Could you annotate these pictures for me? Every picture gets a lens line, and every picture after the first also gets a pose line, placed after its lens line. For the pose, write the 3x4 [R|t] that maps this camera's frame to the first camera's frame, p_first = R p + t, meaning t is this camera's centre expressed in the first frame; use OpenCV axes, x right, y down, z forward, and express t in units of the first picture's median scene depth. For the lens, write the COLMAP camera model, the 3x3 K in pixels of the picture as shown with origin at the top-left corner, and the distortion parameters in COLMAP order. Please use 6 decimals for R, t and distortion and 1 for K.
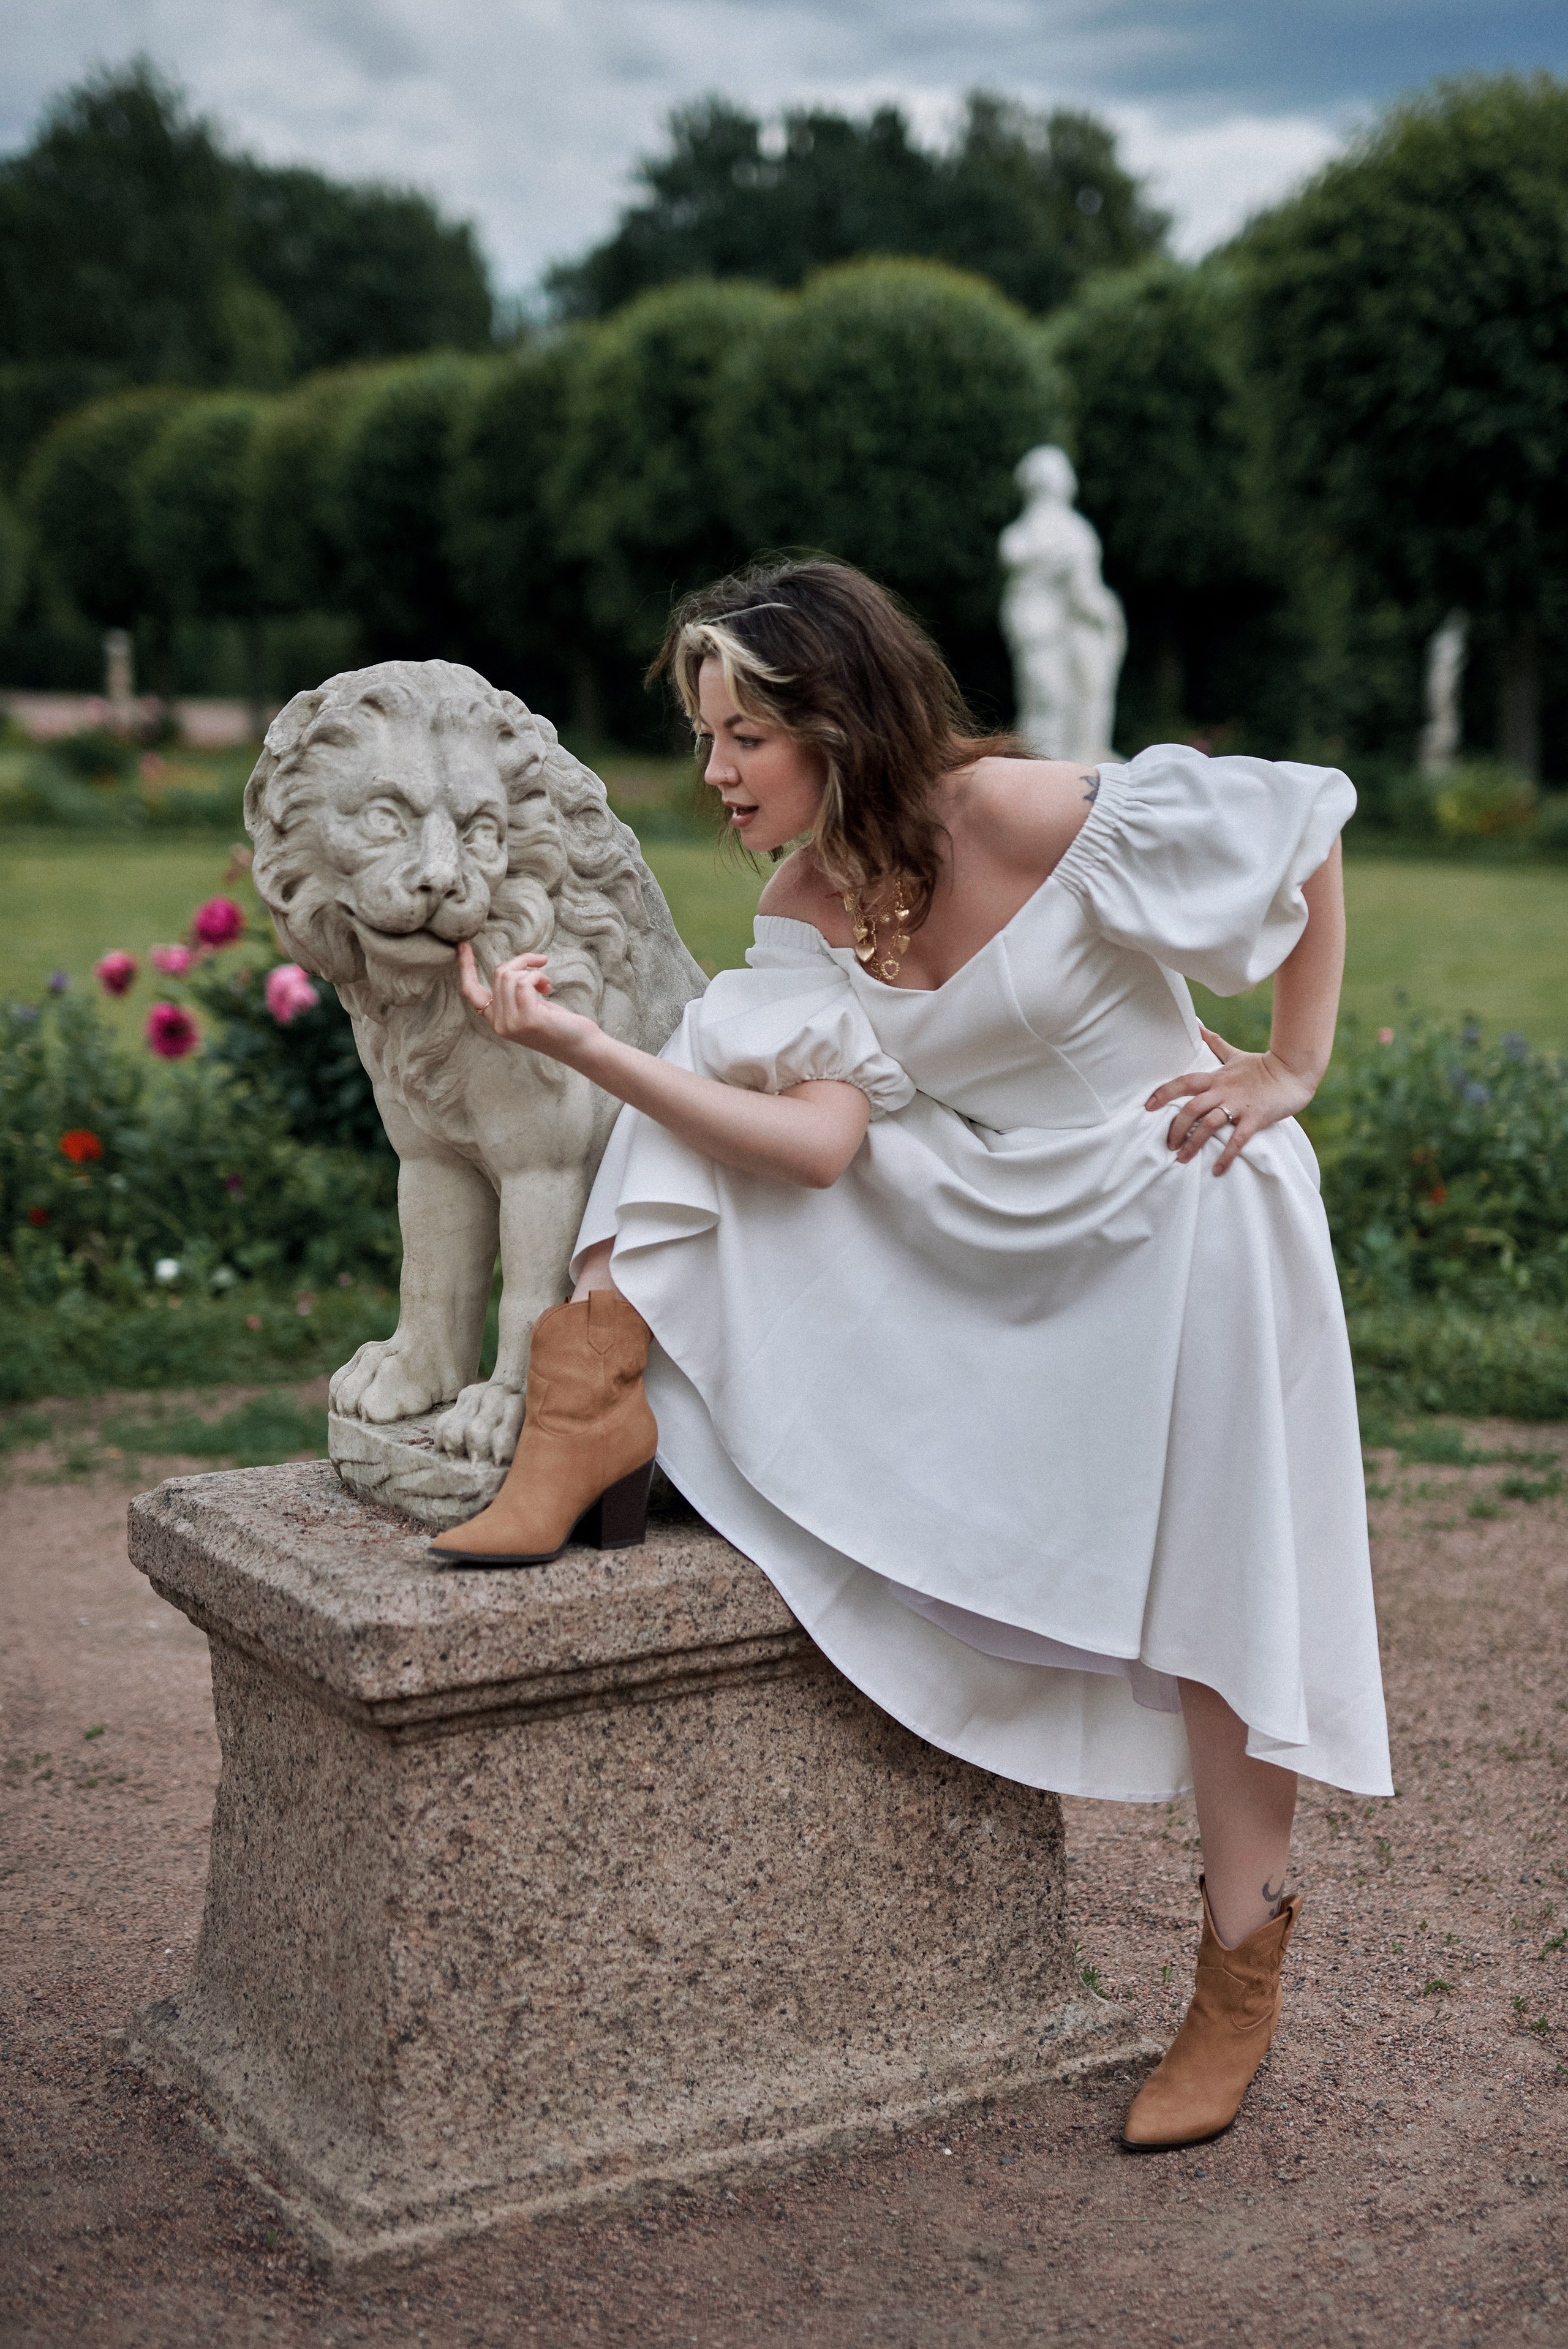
lens RADIAL K [[3391.3, 0, 803.0], [0, 3391.3, 1167.4], [0, 0, 1]] dist [0.000262, 0.042394]
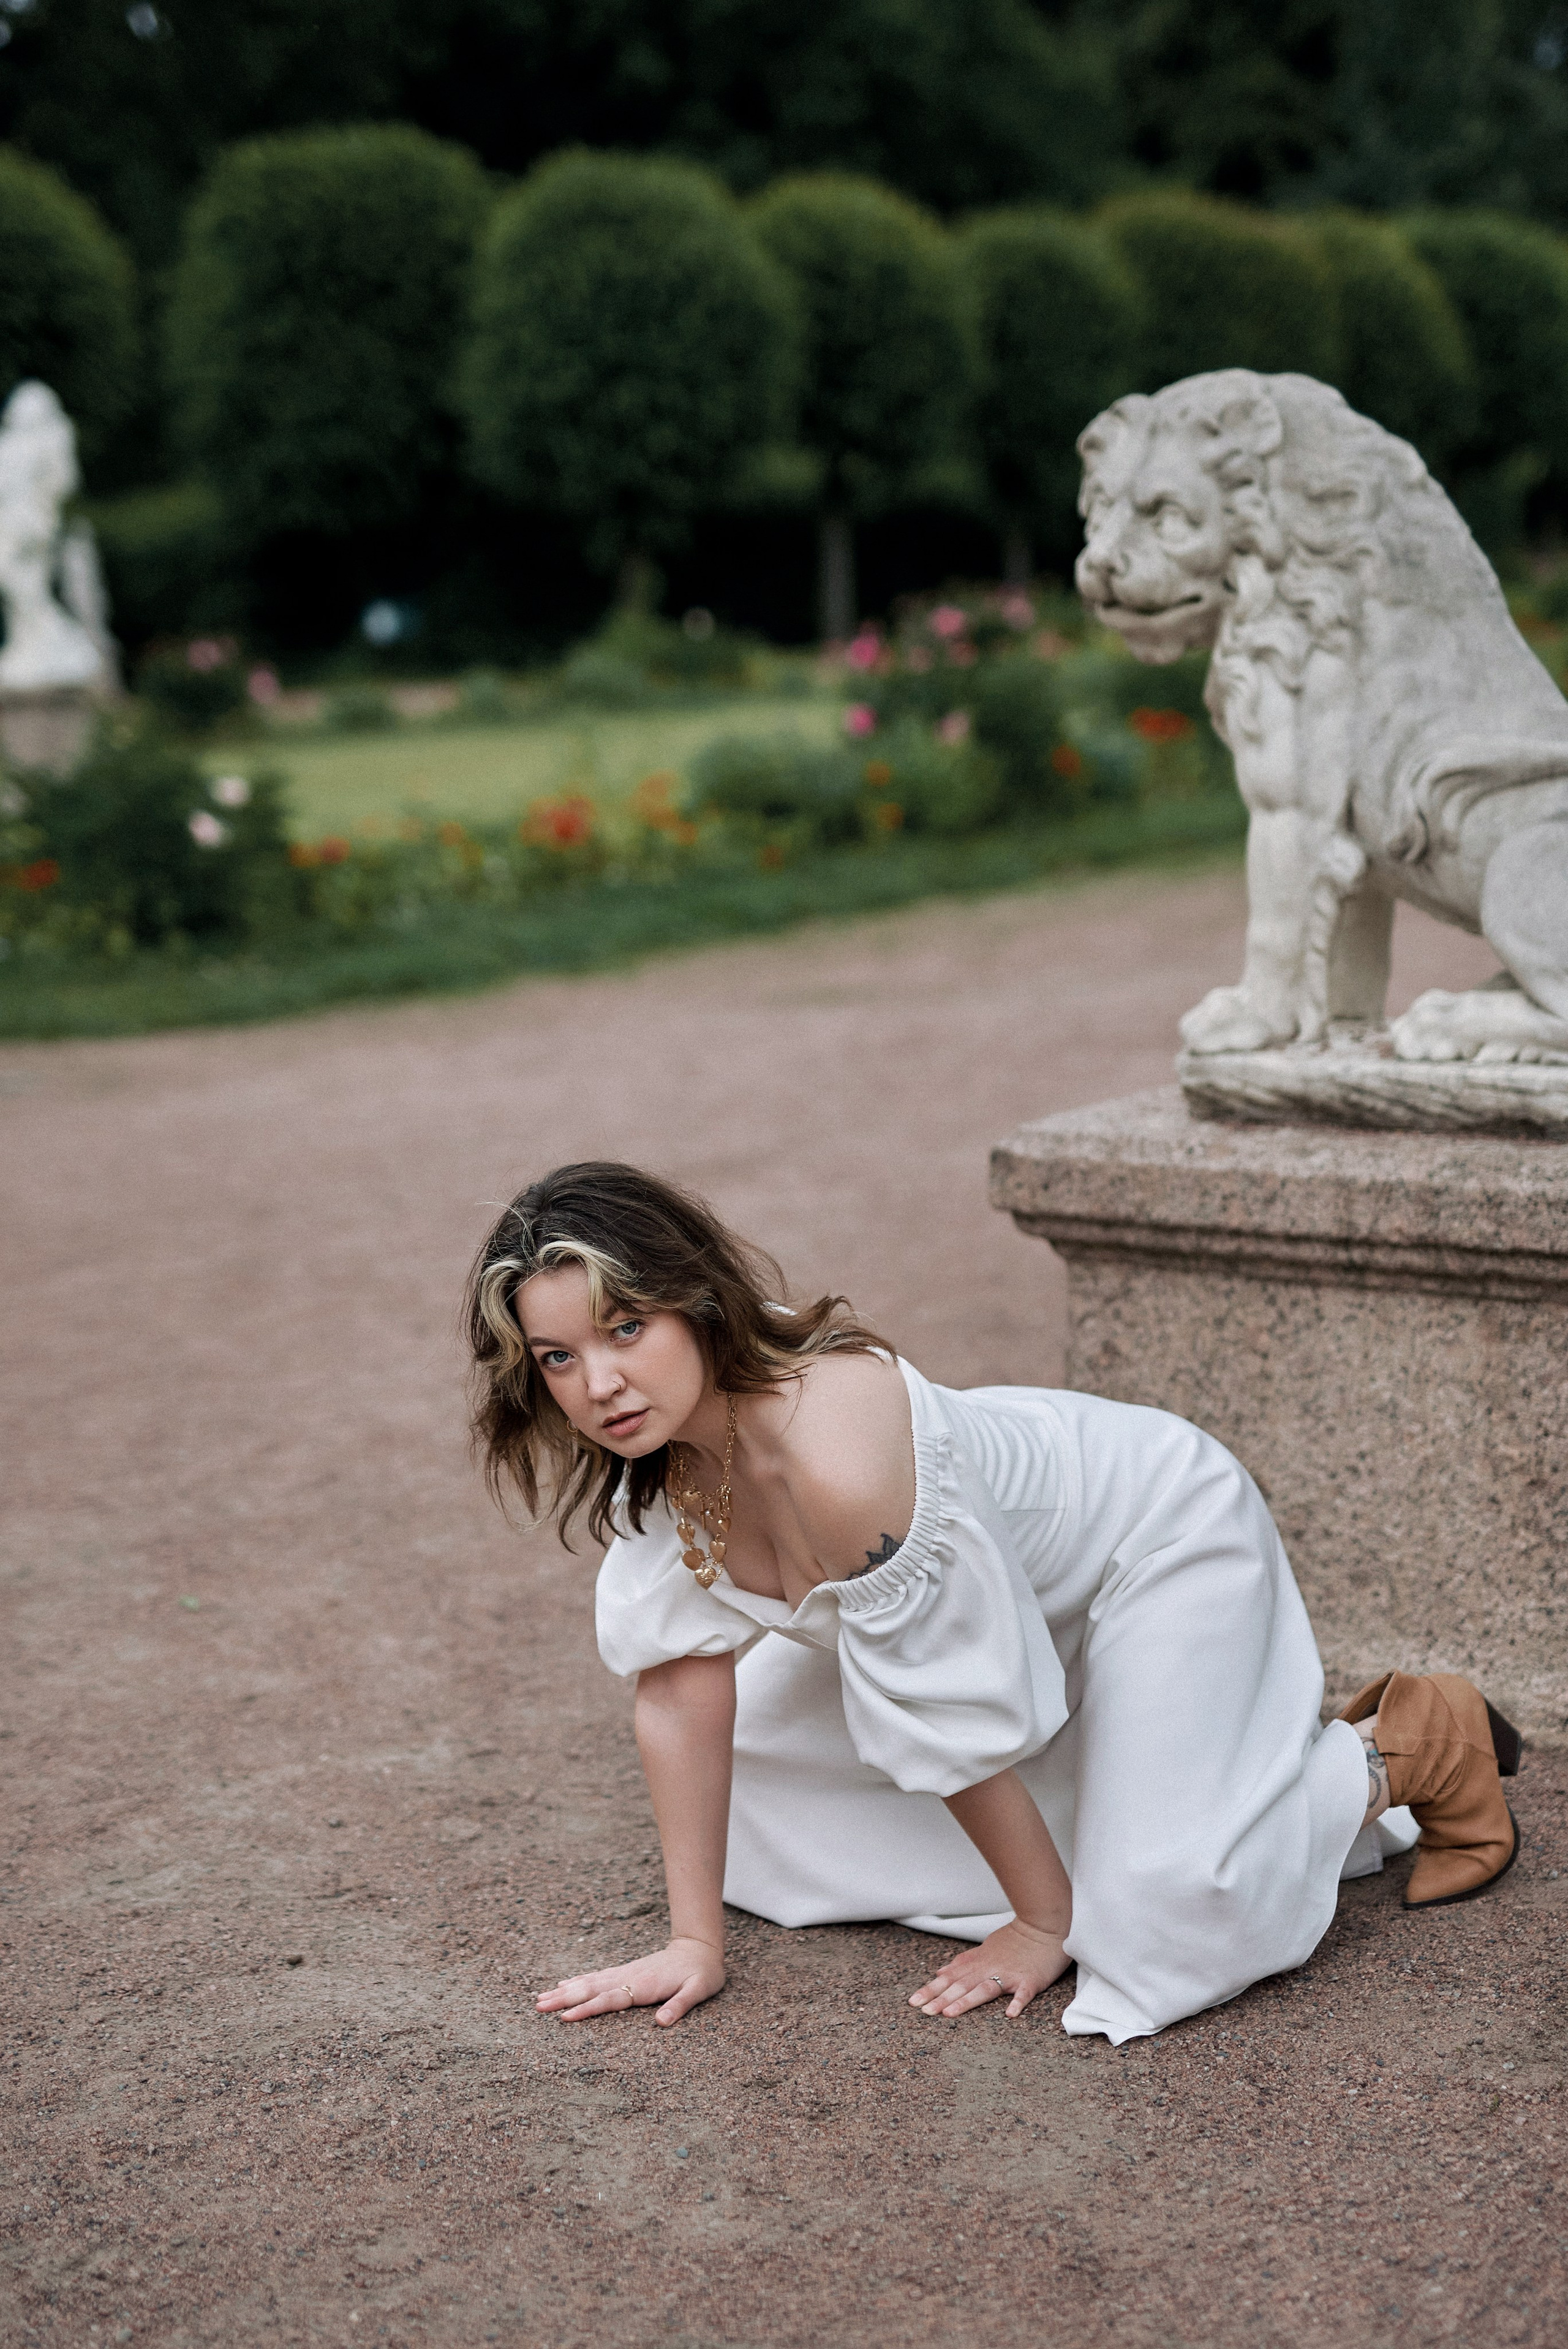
lens RADIAL K [[3624.4, 0, 753.2], [0, 3624.4, 1226.0], [0, 0, 1]] dist [0.006592, 0.015558]
pose [[0.315800, 0.145273, -0.937639, 1.072300], [-0.078856, 0.988809, 0.126642, -0.002342], [0.945543, 0.033945, 0.323721, 0.447600]]
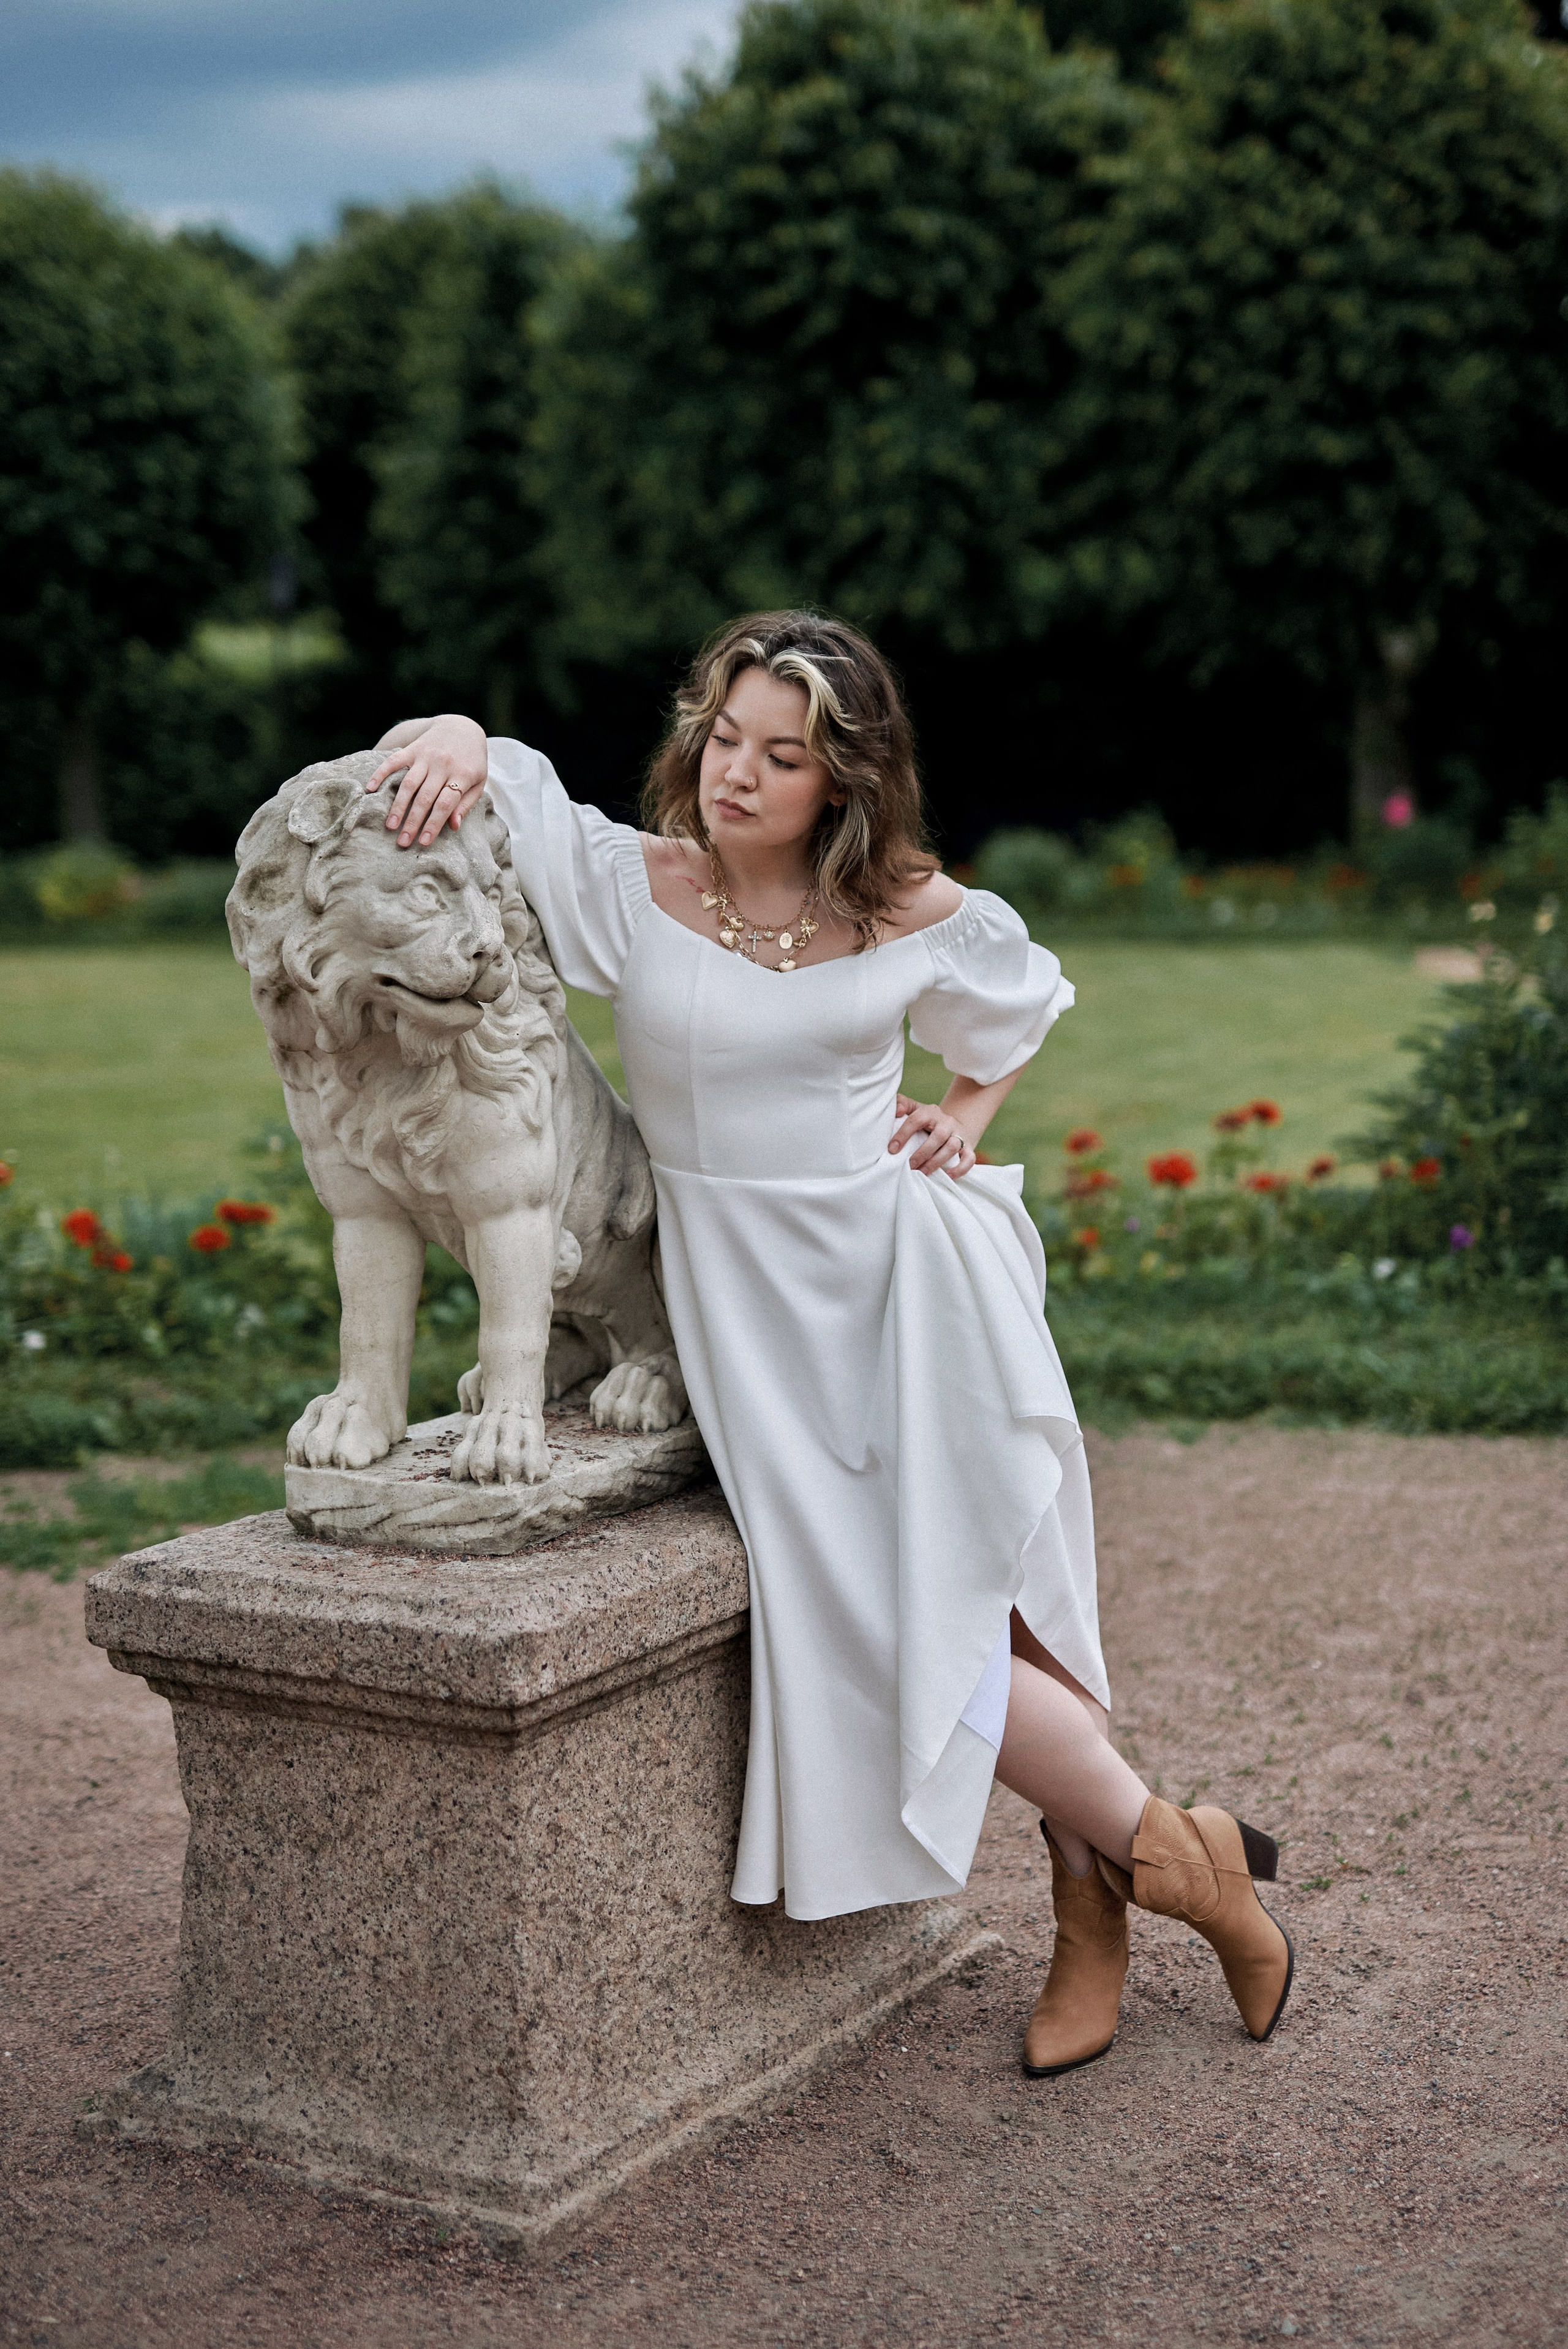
lens RADIAL K [[3446.4, 0, 794.6], [0, 3446.4, 1113.5], [0, 0, 1]] dist [0.004209, 0.067171]
pose [[0.899411, -0.086555, 0.428449, -0.478384], [0.104717, 0.994321, -0.018952, -0.000070], [-0.424376, 0.061912, 0.903367, -0.036970]]
